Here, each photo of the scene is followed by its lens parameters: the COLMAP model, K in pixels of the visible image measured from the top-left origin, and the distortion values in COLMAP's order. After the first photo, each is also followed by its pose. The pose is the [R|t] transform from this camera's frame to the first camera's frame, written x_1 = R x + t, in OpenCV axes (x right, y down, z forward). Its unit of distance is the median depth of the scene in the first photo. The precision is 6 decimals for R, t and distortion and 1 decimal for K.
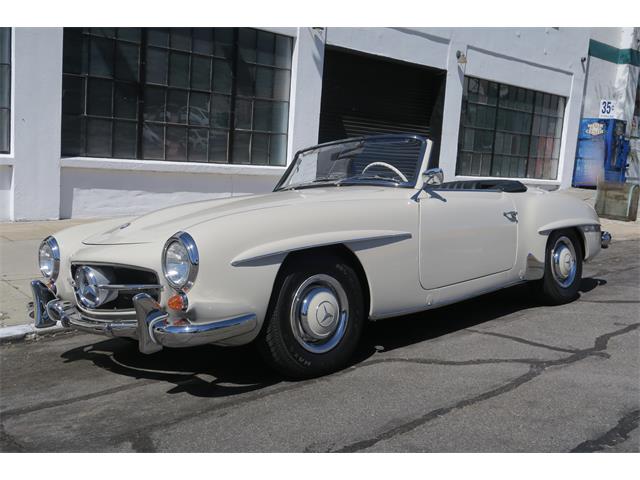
lens RADIAL K [[671.9, 0, 320.0], [0, 671.9, 240.0], [0, 0, 1]] dist [-0.006381, 0.009706]
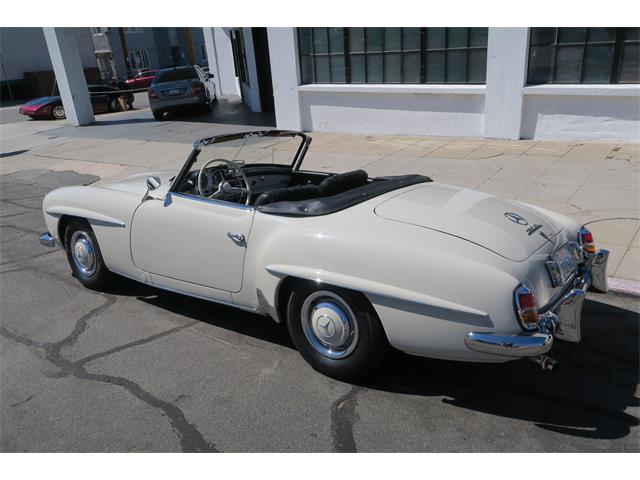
lens RADIAL K [[515.9, 0, 320.0], [0, 515.9, 240.0], [0, 0, 1]] dist [0.002330, 0.004571]
pose [[0.159843, 0.302820, -0.939548, 0.455952], [-0.038846, 0.952978, 0.300540, -0.118181], [0.986378, -0.011541, 0.164090, 0.476274]]
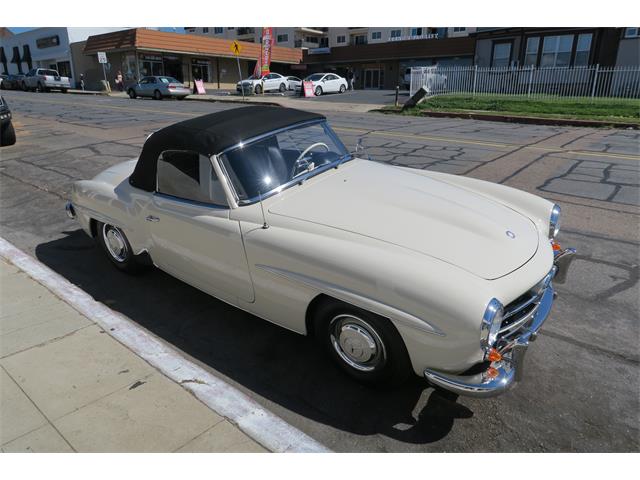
lens RADIAL K [[438.7, 0, 320.0], [0, 438.7, 240.0], [0, 0, 1]] dist [-0.012821, 0.000119]
pose [[-0.150506, -0.368069, 0.917537, -0.340329], [0.111246, 0.915908, 0.385663, -0.124168], [-0.982330, 0.160117, -0.096903, 0.511016]]
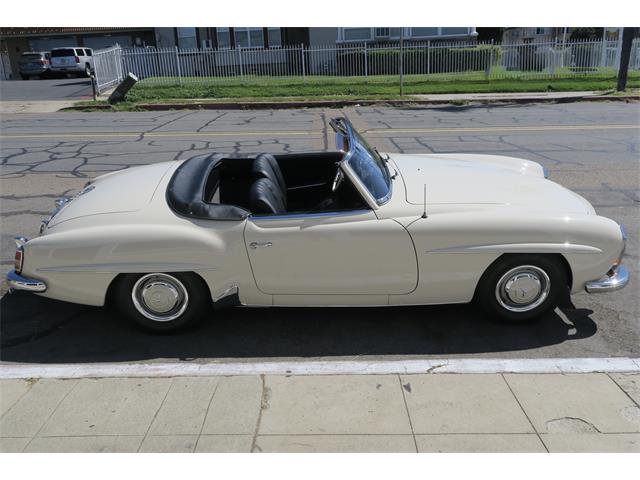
lens RADIAL K [[563.0, 0, 320.0], [0, 563.0, 240.0], [0, 0, 1]] dist [0.004179, 0.008318]
pose [[-0.739397, -0.220499, 0.636138, -0.272889], [0.083106, 0.907733, 0.411236, -0.181473], [-0.668121, 0.356933, -0.652850, 0.834792]]
